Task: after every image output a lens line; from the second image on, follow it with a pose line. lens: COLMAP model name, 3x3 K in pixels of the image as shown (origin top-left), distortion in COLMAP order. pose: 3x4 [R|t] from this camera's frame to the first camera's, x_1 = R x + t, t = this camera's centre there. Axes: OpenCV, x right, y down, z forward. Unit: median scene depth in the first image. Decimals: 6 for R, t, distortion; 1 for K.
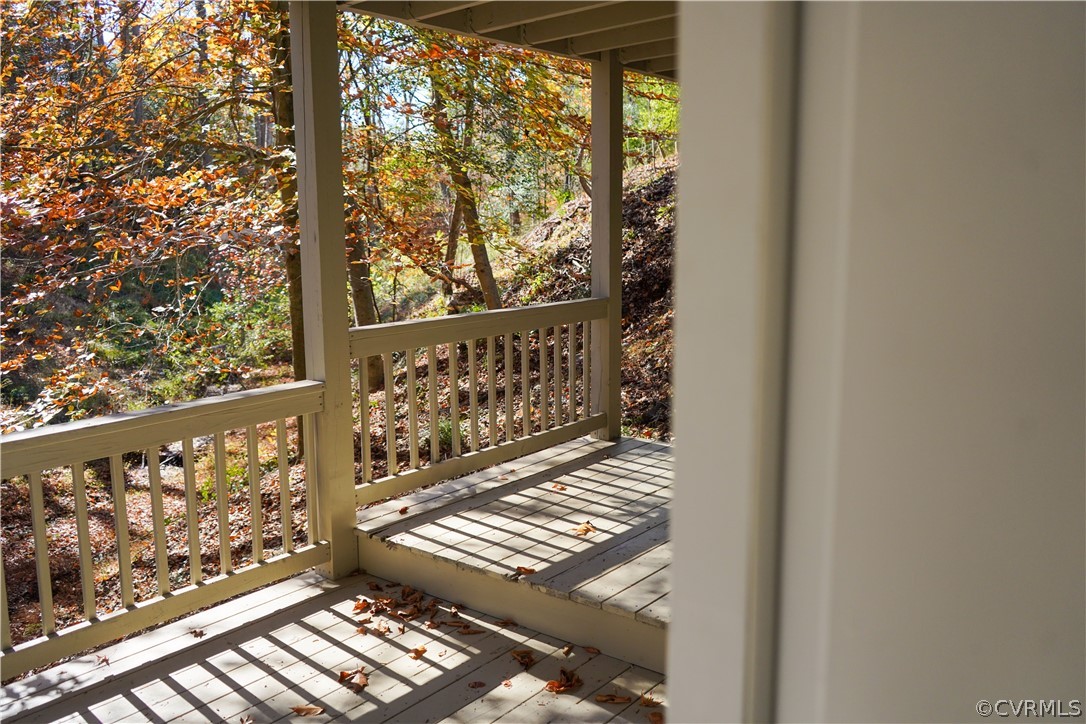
lens RADIAL K [[861.7, 0, 537.6], [0, 861.7, 358.7], [0, 0, 1]] dist [-0.041163, 0.003016]
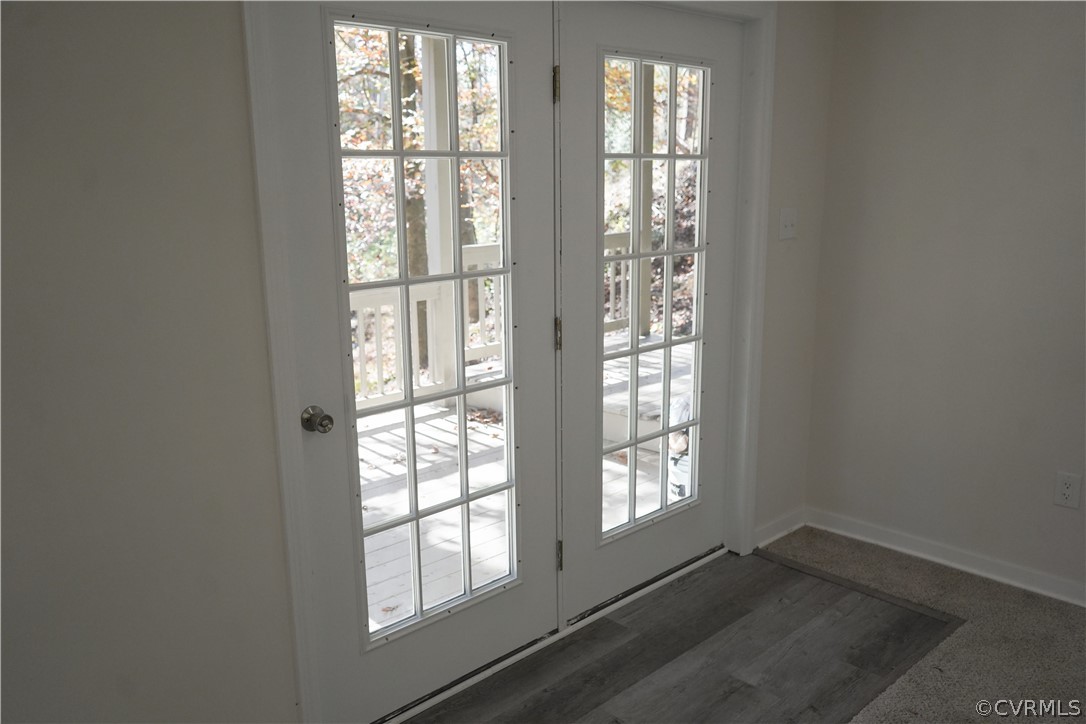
lens RADIAL K [[861.7, 0, 547.2], [0, 861.7, 366.5], [0, 0, 1]] dist [-0.041163, 0.003016]
pose [[0.994007, 0.021240, -0.107232, 0.043060], [-0.013905, 0.997541, 0.068695, 0.026303], [0.108428, -0.066792, 0.991858, -0.199956]]
